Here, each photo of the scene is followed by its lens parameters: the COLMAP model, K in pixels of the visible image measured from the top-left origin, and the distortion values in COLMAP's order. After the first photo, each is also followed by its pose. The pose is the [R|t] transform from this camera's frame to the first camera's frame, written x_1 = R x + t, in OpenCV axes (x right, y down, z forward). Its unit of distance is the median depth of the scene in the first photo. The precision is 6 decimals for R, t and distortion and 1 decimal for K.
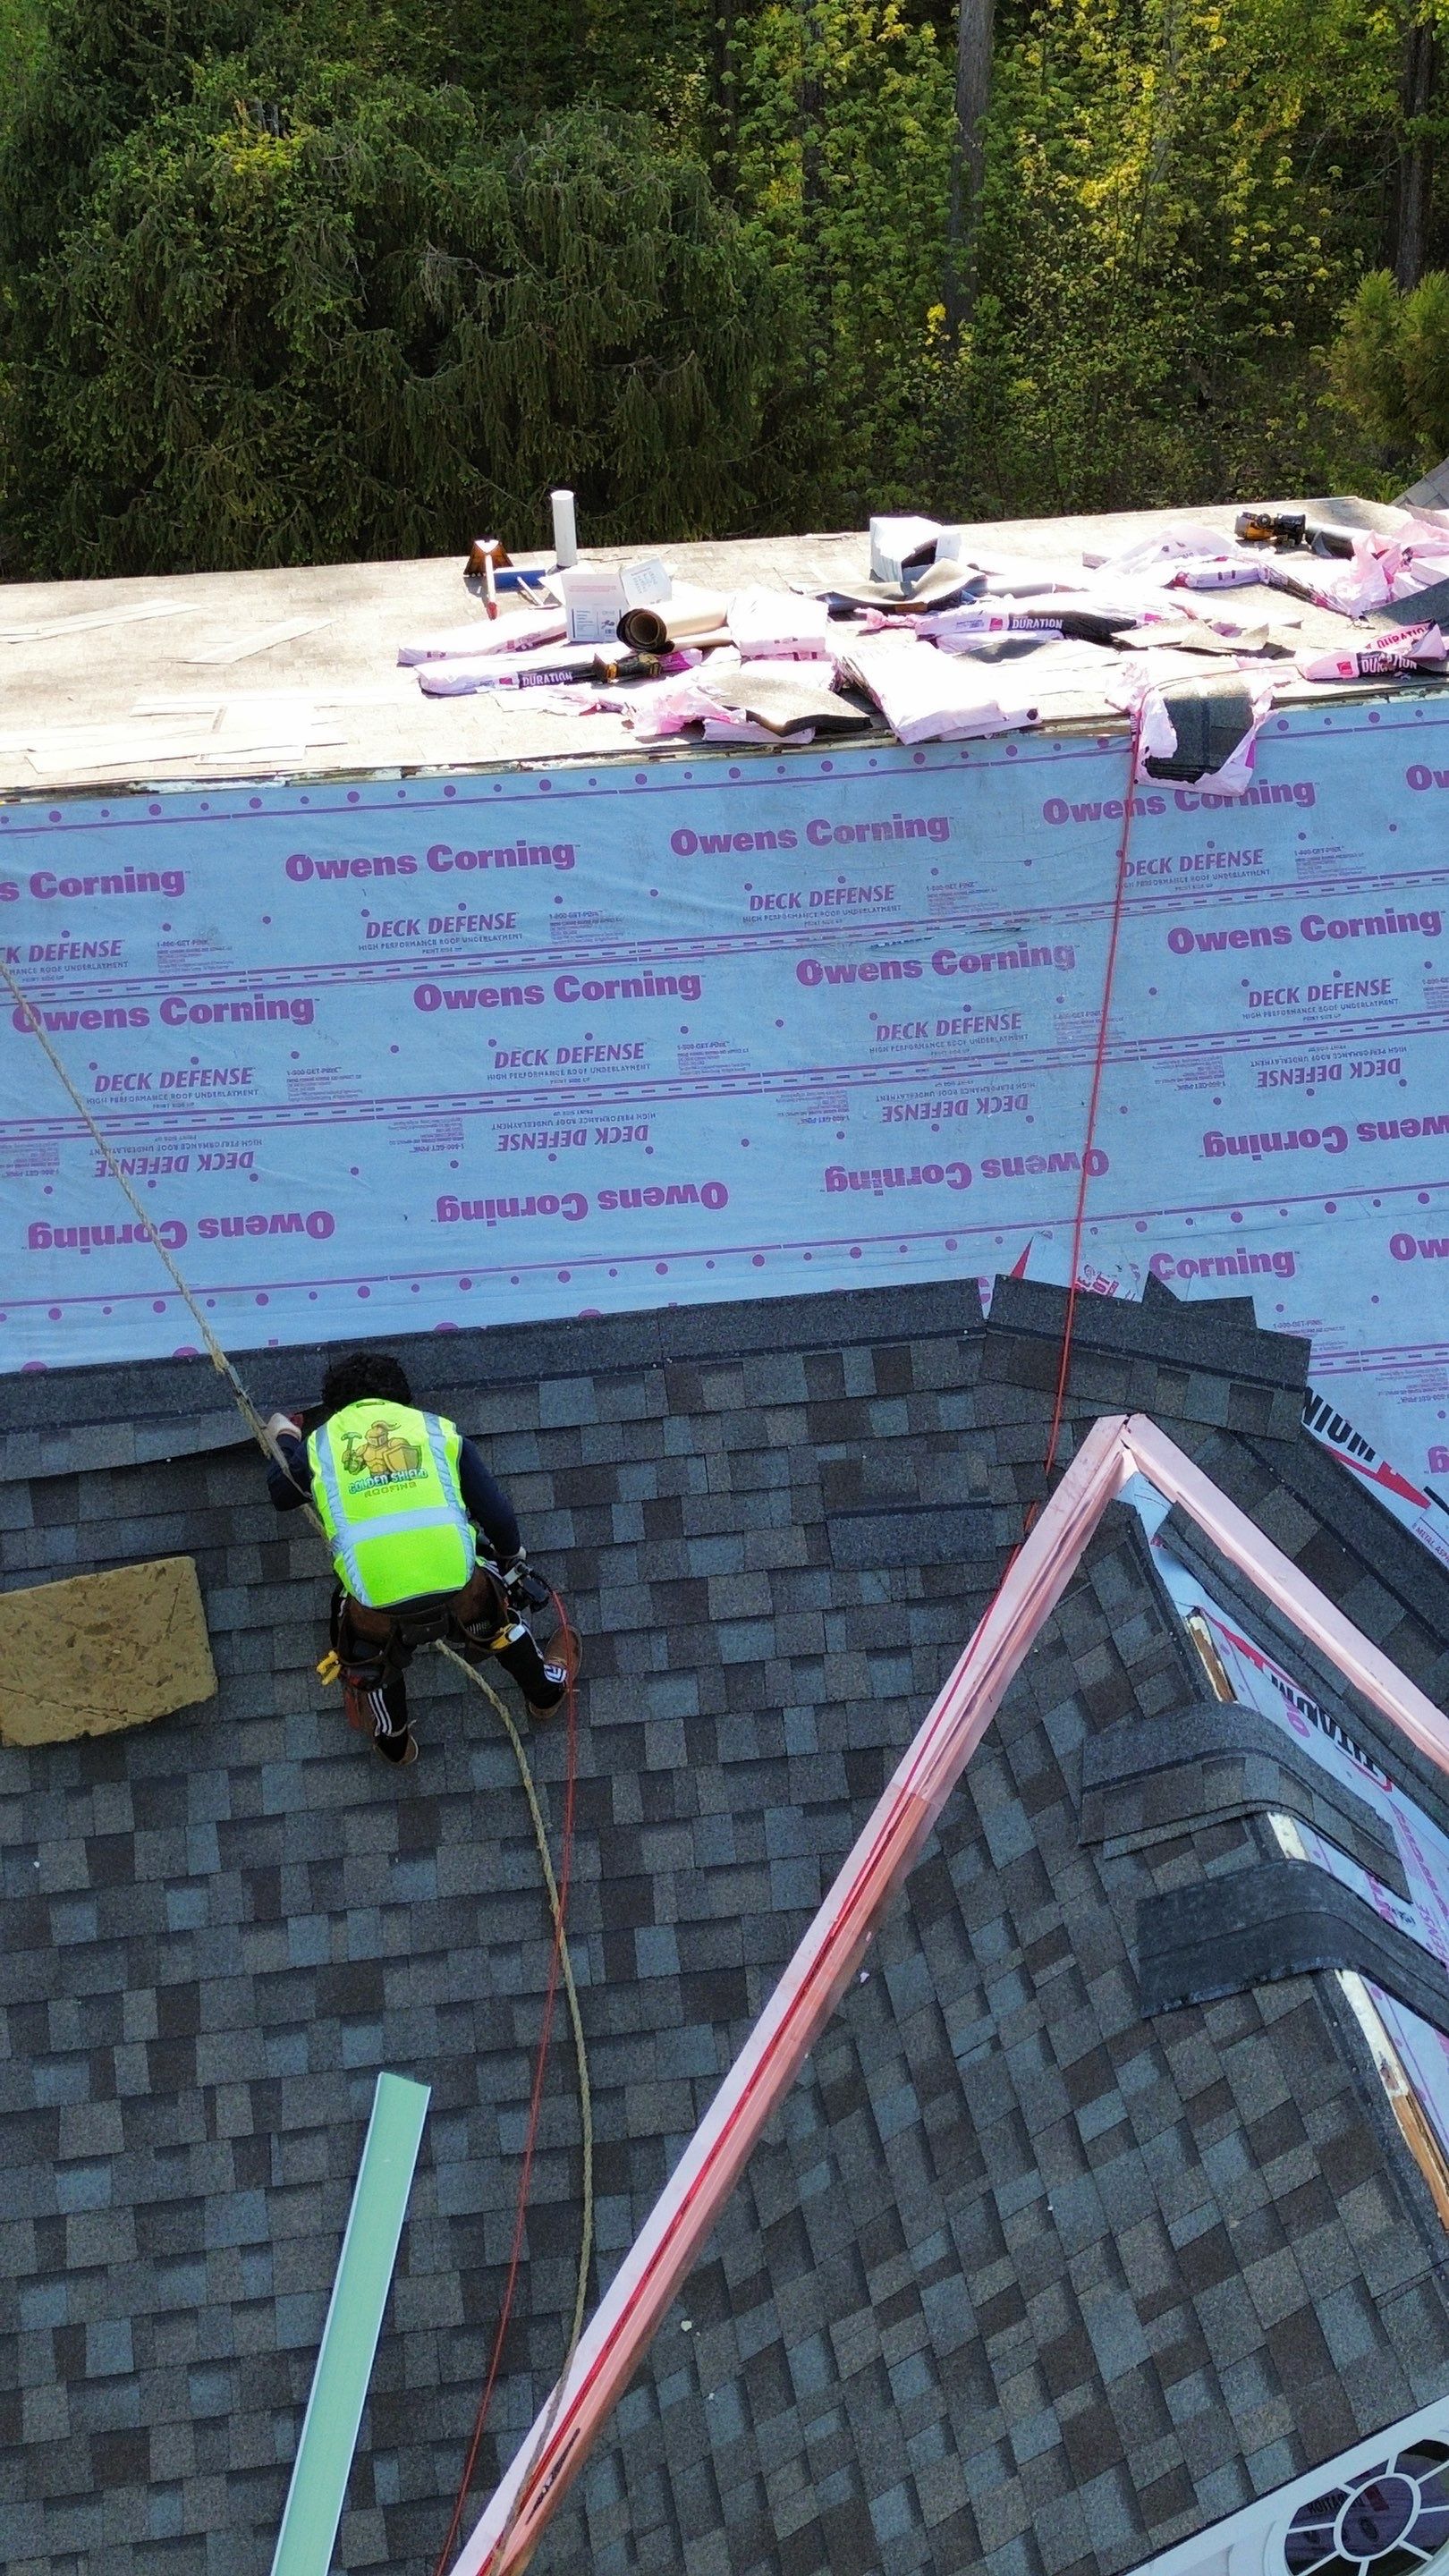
lens RADIAL K [[2754.5, 0, 723.4], [0, 2754.5, 1284.6], [0, 0, 1]] dist [0.029801, 0.000000]
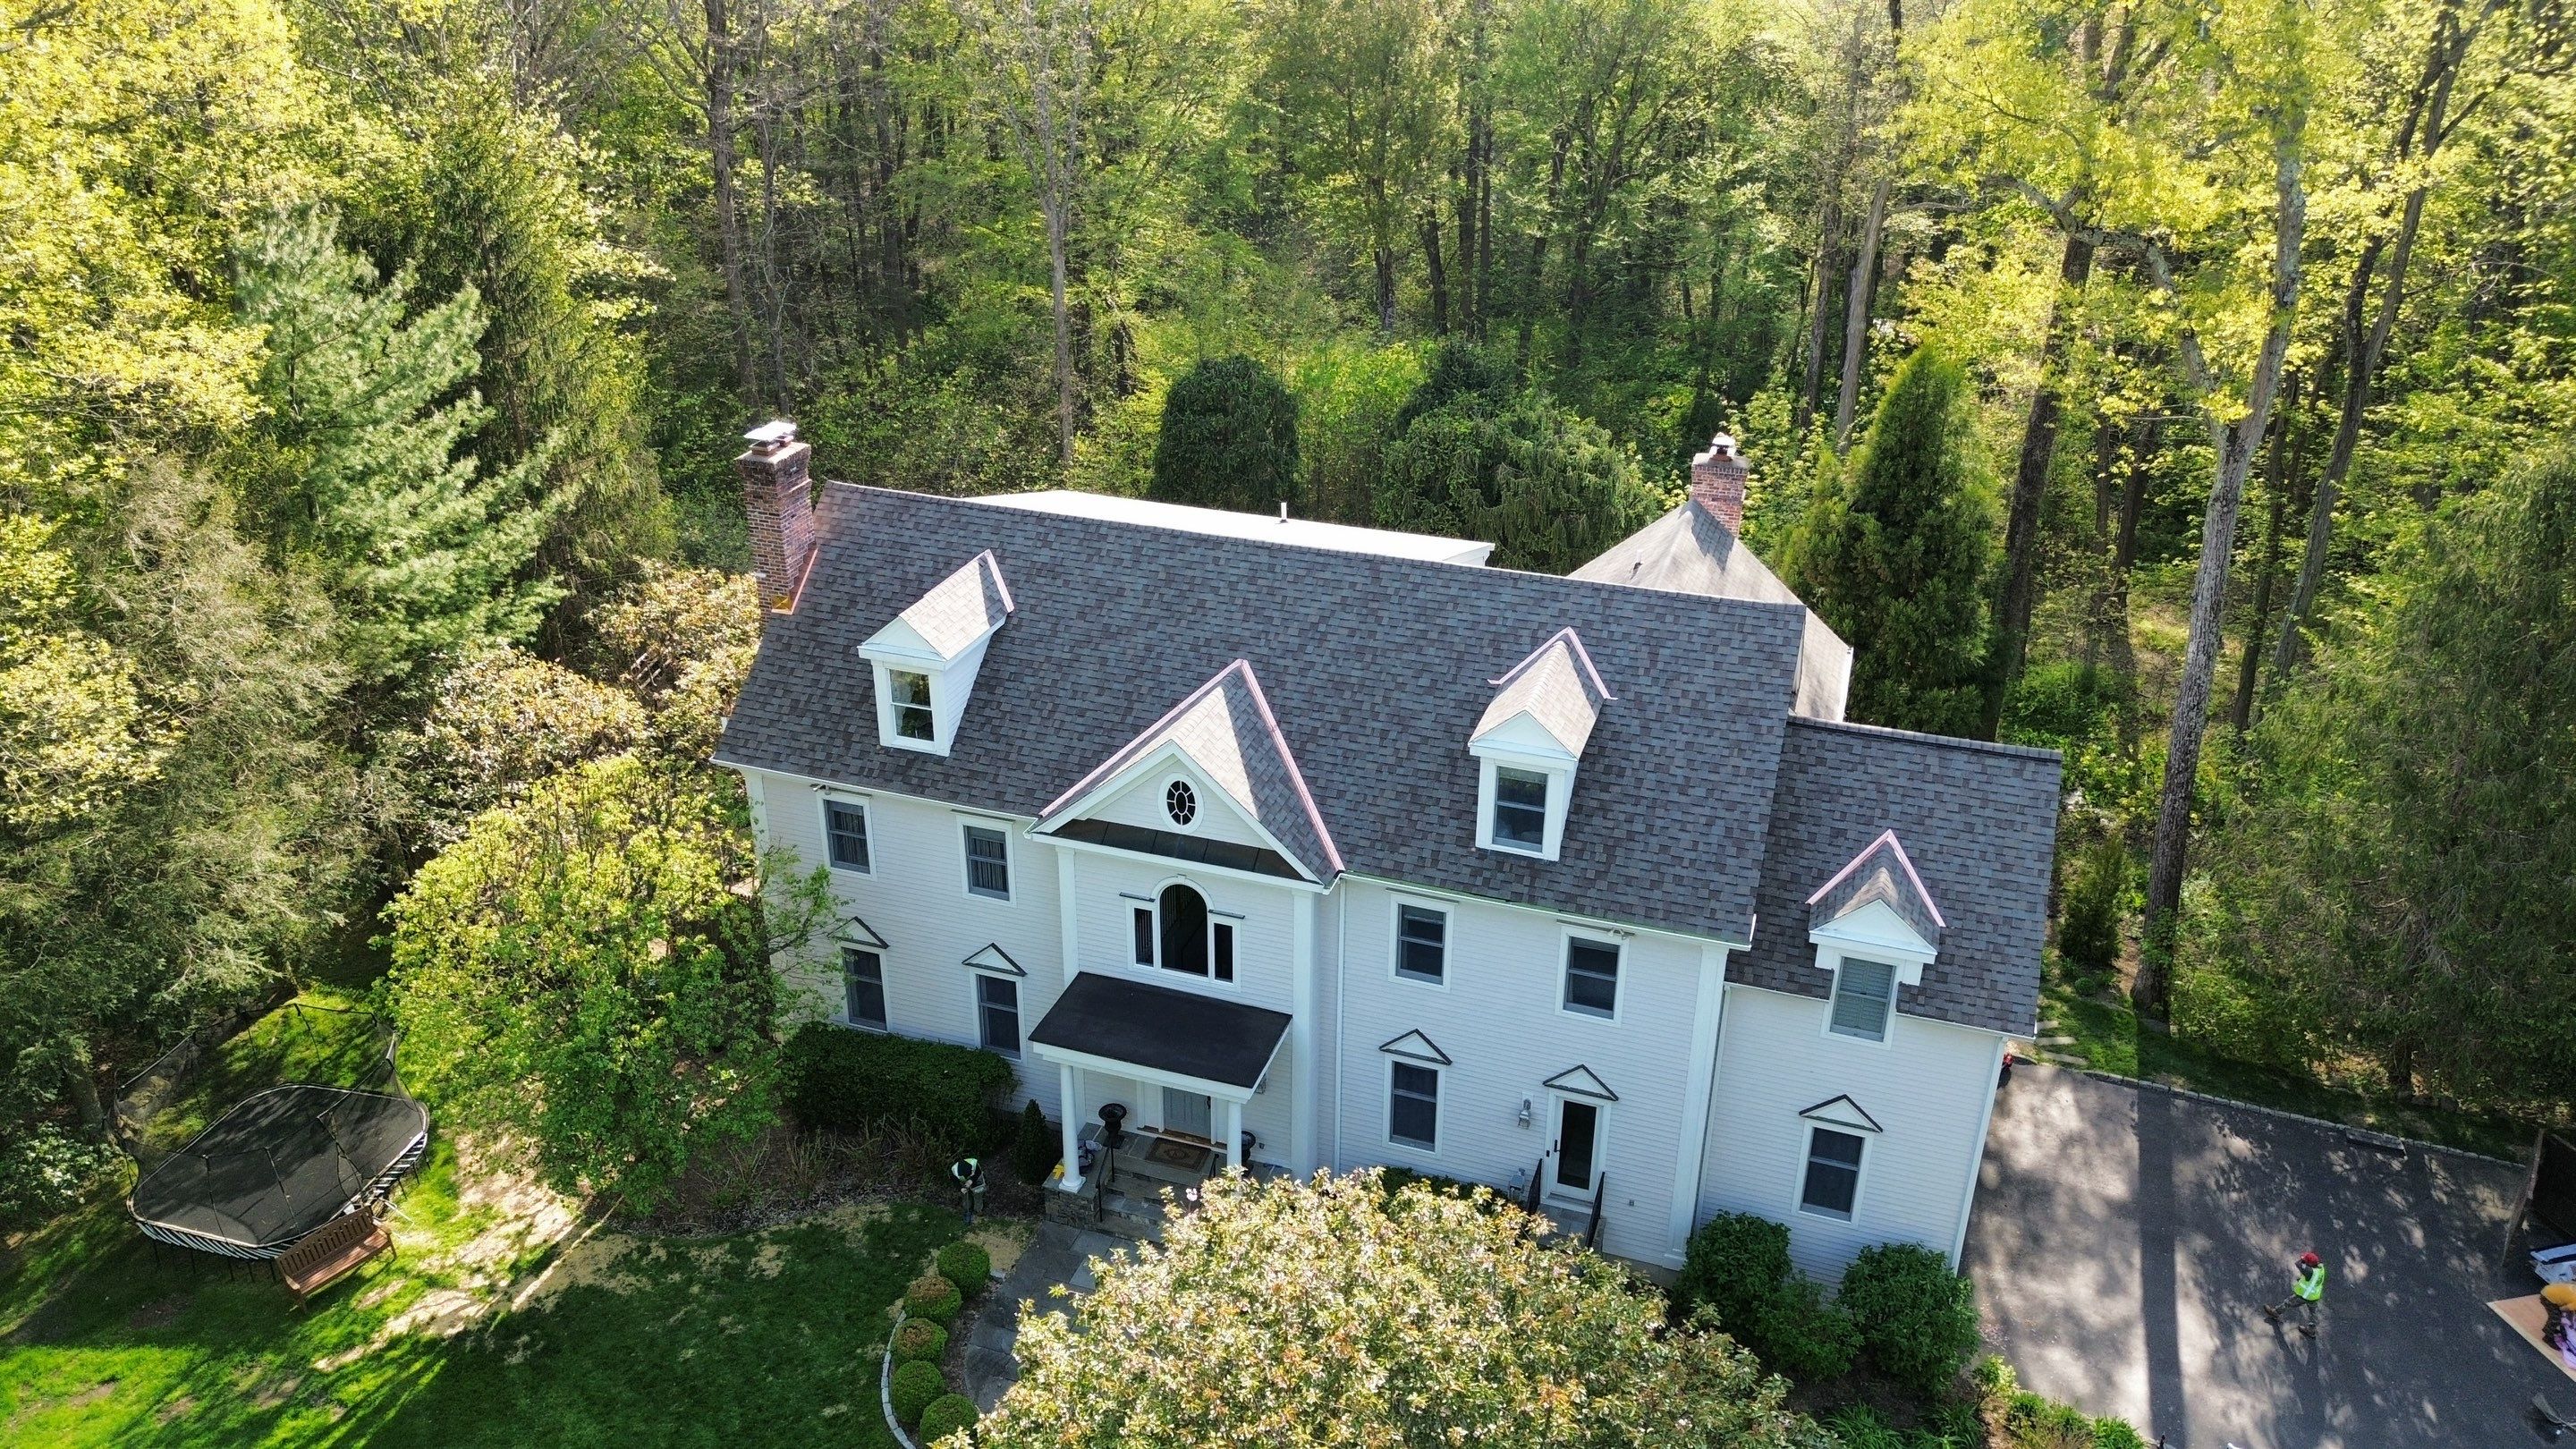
lens RADIAL K [[1829.3, 0, 1286.3], [0, 1829.3, 715.6], [0, 0, 1]] dist [0.074813, -0.081810]
pose [[0.882844, 0.205990, -0.422083, 0.516746], [-0.292777, 0.944079, -0.151643, 0.196728], [0.367243, 0.257454, 0.893784, -0.633641]]
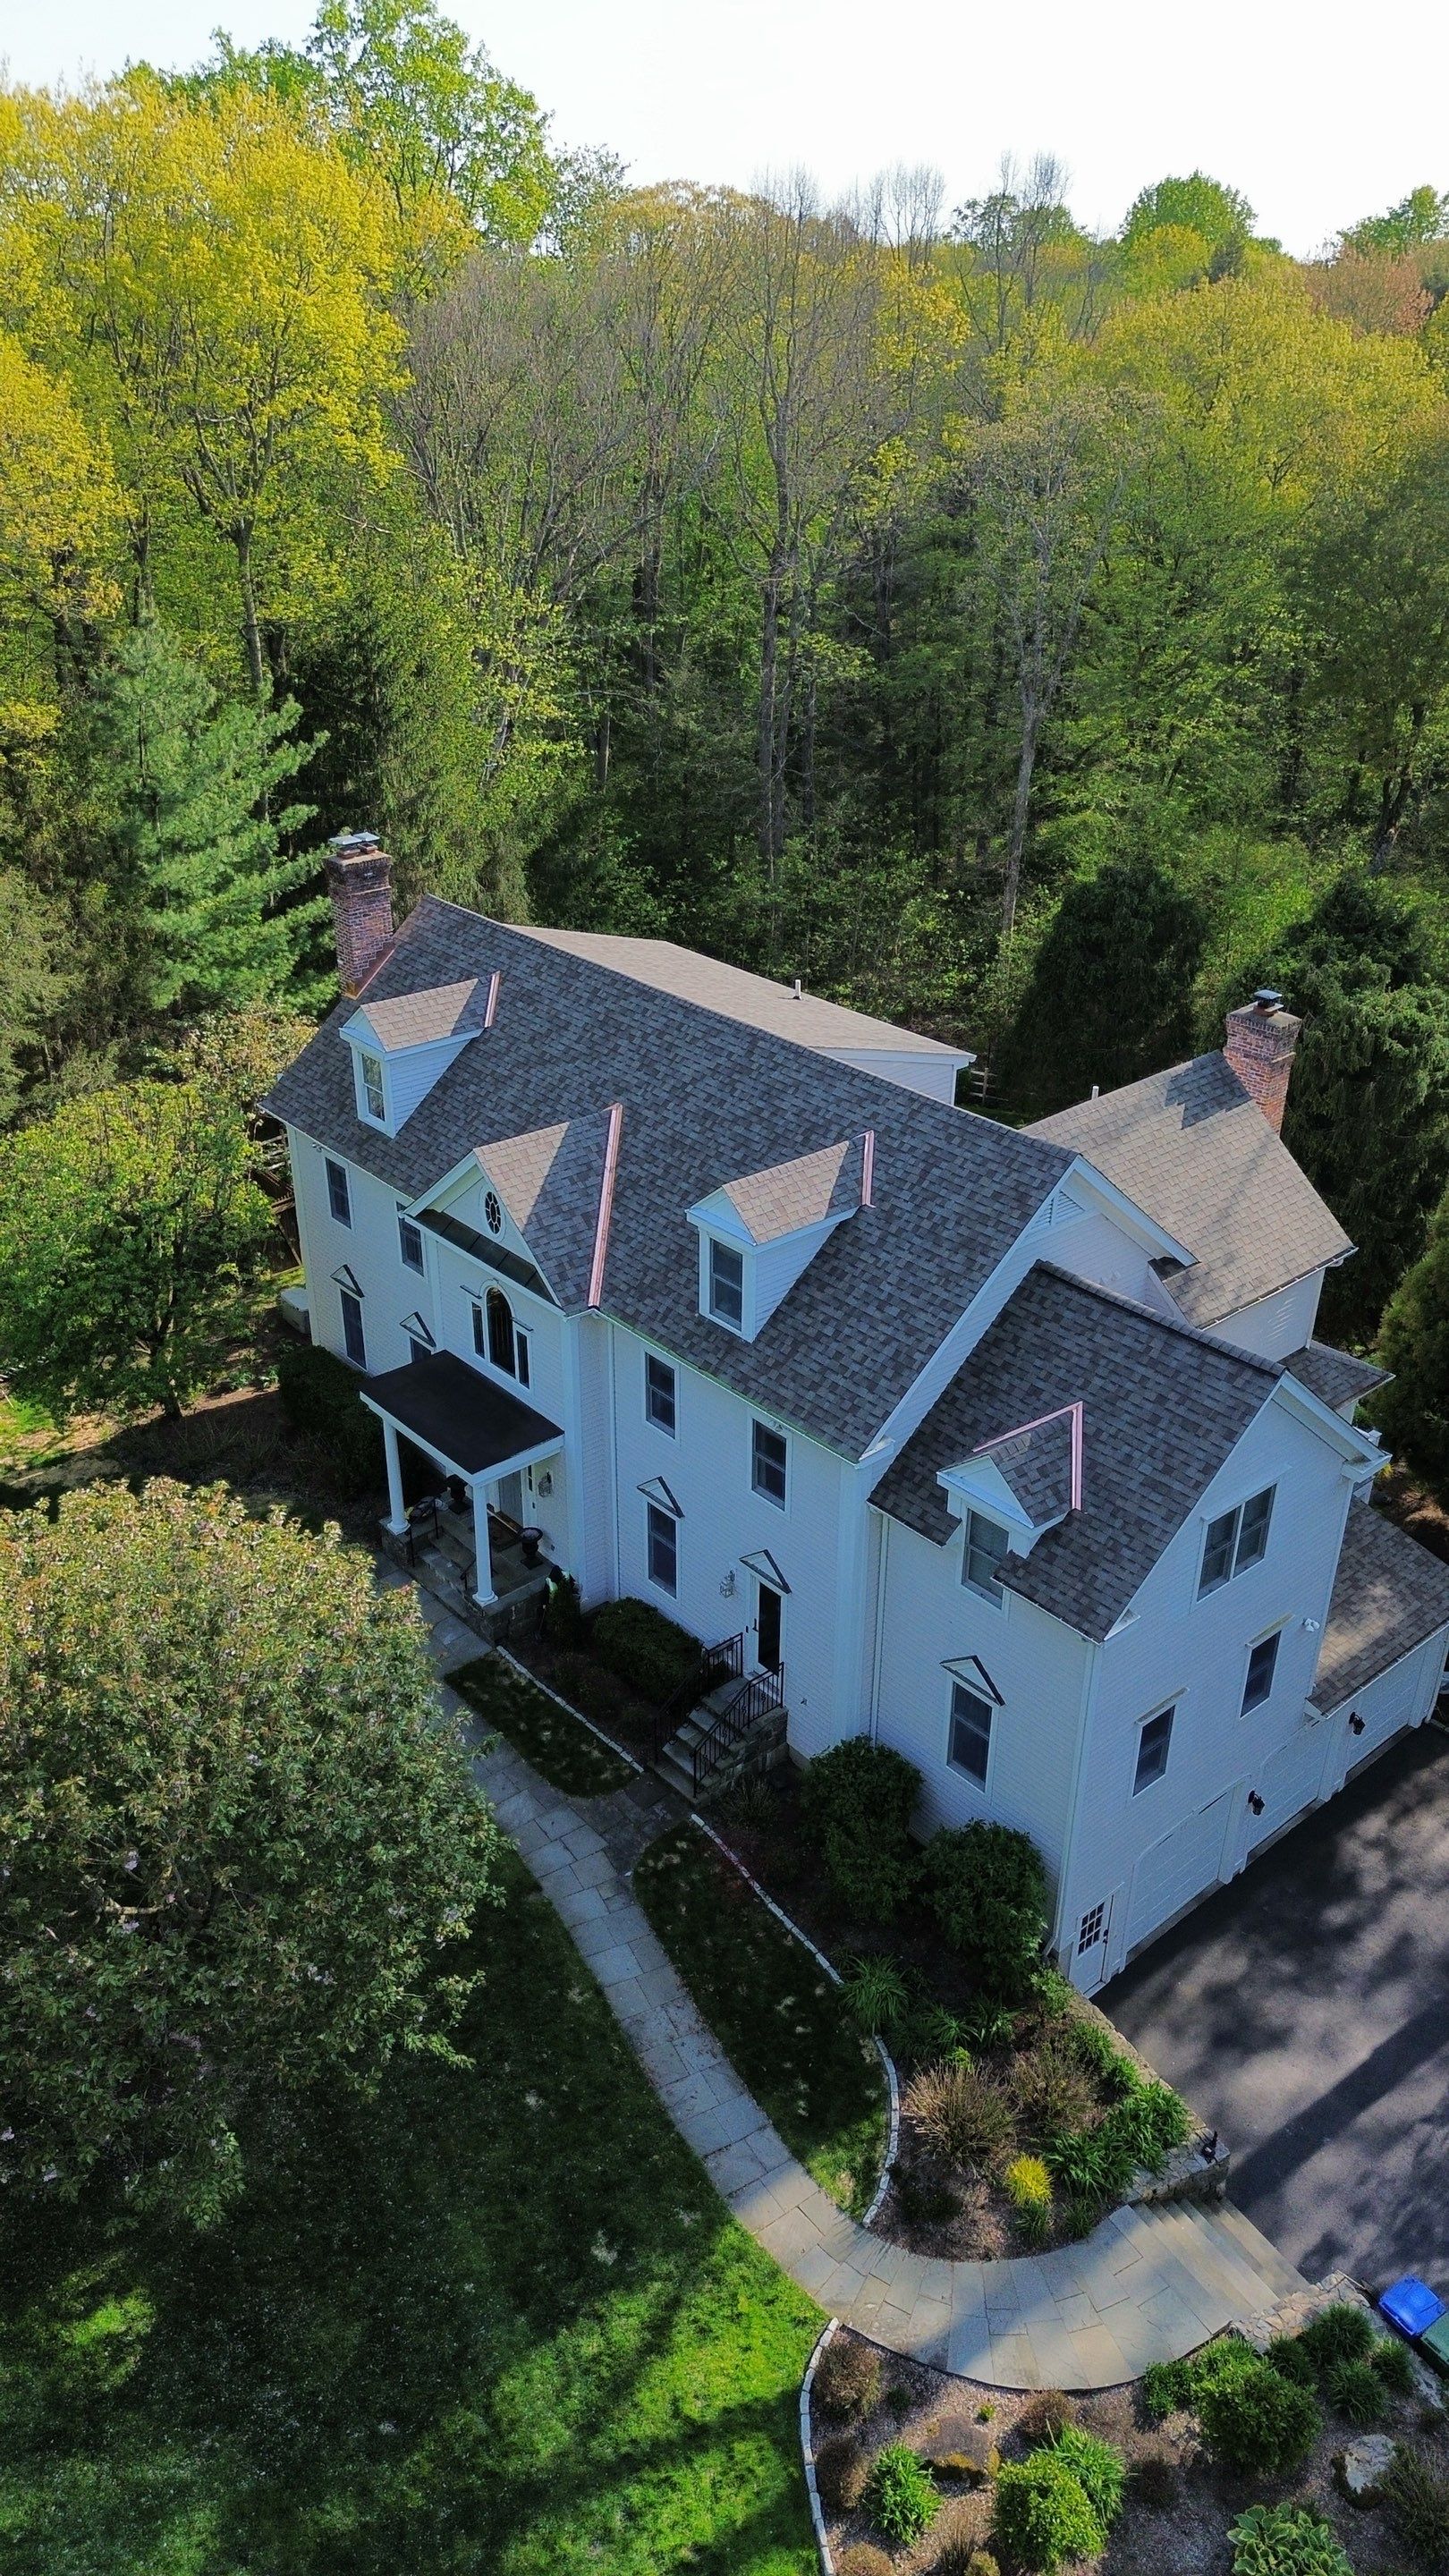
lens RADIAL K [[1829.3, 0, 716.8], [0, 1829.3, 1300.5], [0, 0, 1]] dist [0.074813, -0.081810]
pose [[0.523258, 0.404371, -0.750123, 0.968318], [-0.530653, 0.843369, 0.084473, -0.011127], [0.666789, 0.353854, 0.655880, -0.365151]]
